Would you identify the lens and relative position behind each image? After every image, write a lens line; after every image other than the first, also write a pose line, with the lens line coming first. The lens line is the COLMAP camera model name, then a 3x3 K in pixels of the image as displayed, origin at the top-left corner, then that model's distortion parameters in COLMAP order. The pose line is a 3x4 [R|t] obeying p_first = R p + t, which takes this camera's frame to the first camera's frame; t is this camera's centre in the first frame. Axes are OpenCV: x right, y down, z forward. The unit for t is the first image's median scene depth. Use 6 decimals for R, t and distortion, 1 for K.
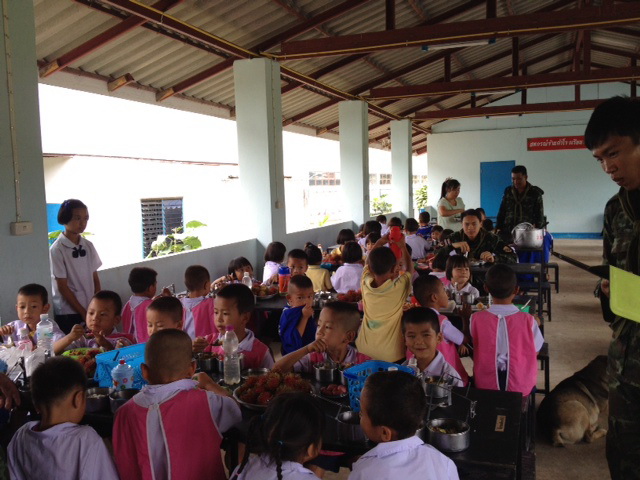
lens RADIAL K [[638.7, 0, 320.0], [0, 638.7, 240.0], [0, 0, 1]] dist [-0.453697, -0.000230]
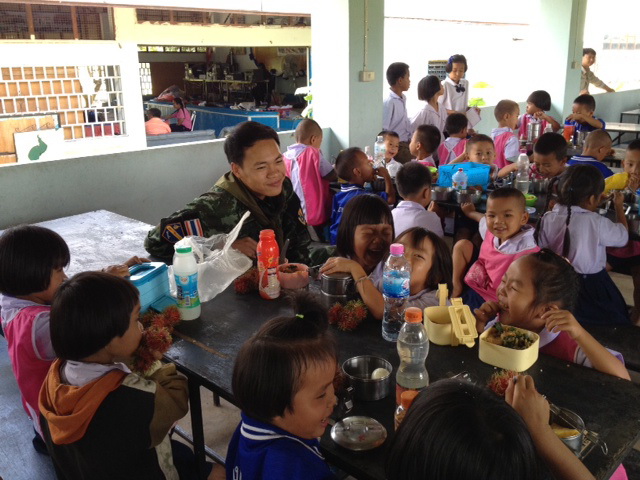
lens RADIAL K [[628.7, 0, 320.0], [0, 628.7, 240.0], [0, 0, 1]] dist [0.006760, 0.004995]
pose [[0.913593, 0.133856, -0.383968, -0.022045], [-0.050086, 0.974119, 0.220418, 0.034978], [0.403534, -0.182141, 0.896652, -0.446701]]
